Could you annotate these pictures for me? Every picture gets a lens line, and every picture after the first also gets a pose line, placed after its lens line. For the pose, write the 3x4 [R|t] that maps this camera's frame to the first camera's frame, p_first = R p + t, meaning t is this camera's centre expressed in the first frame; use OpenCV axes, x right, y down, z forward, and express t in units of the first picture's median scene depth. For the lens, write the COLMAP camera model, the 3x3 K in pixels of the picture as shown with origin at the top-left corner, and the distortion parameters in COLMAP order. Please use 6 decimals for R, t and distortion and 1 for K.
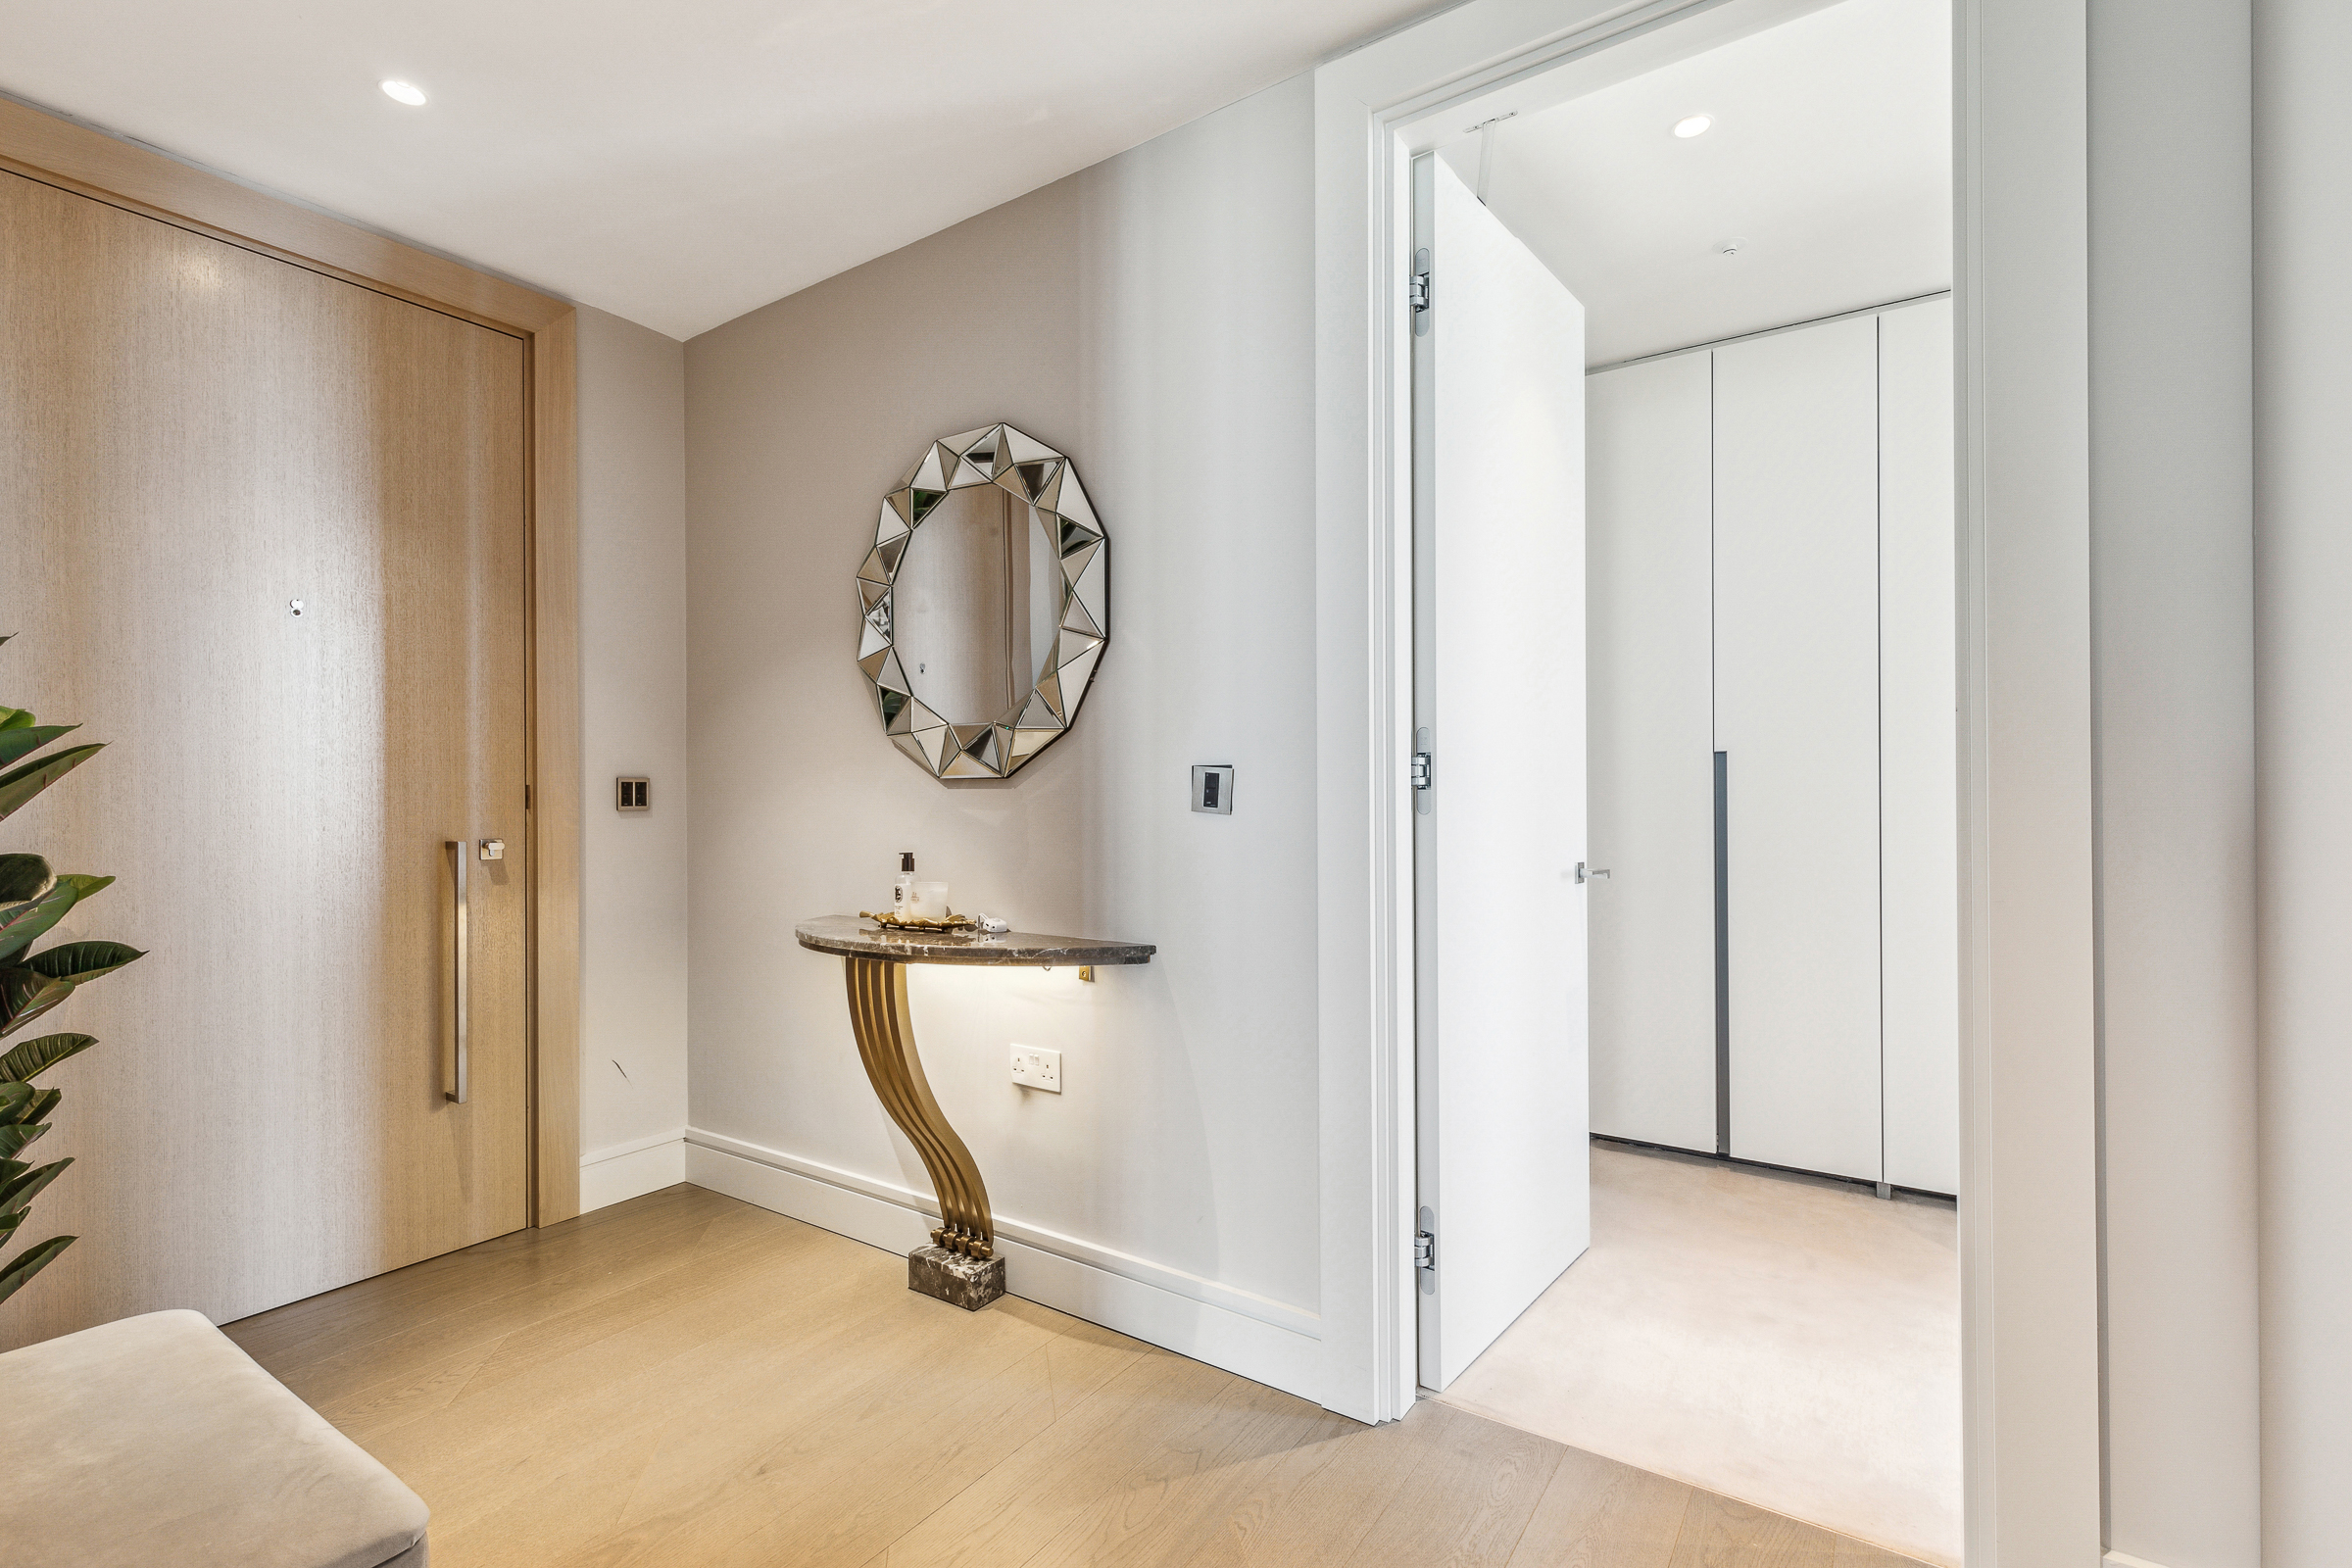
lens RADIAL K [[1074.7, 0, 1178.0], [0, 1074.7, 790.5], [0, 0, 1]] dist [0.000158, 0.000100]
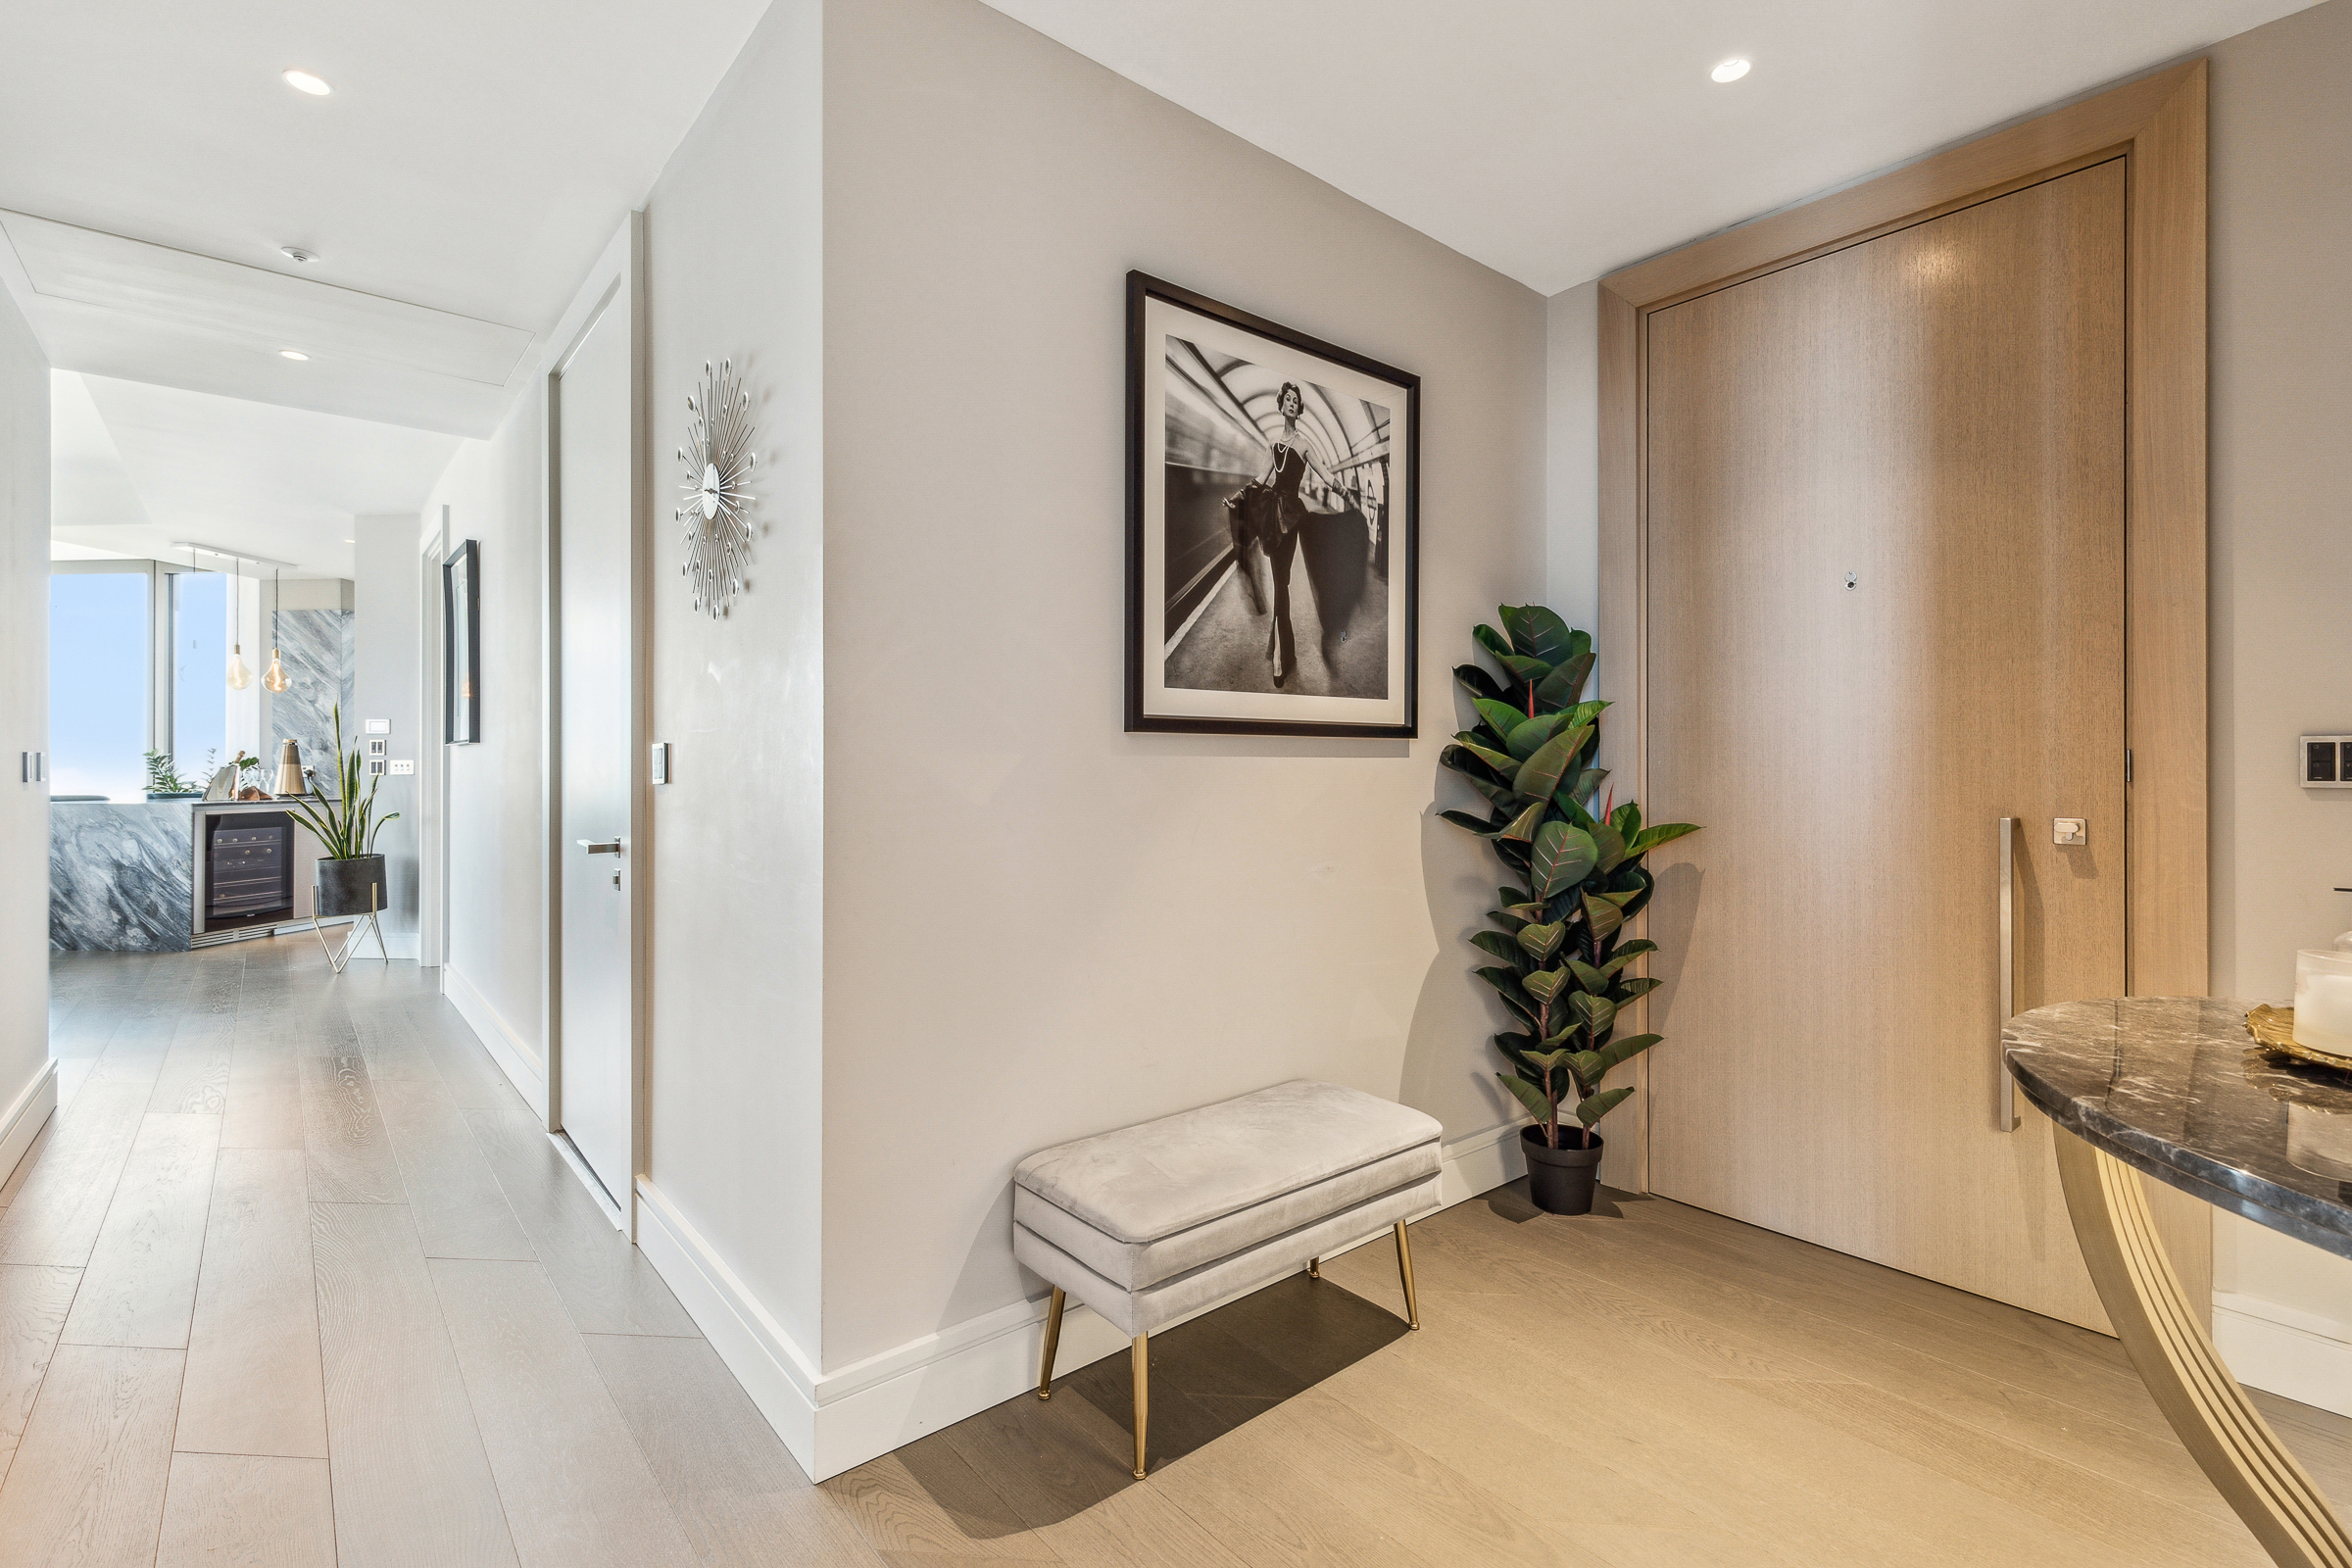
lens RADIAL K [[1054.5, 0, 1180.2], [0, 1054.5, 770.9], [0, 0, 1]] dist [-0.000581, 0.000004]
pose [[-0.272318, 0.006158, -0.962187, 0.294602], [0.000689, 0.999981, 0.006205, 0.004785], [0.962207, 0.001026, -0.272317, 0.598584]]
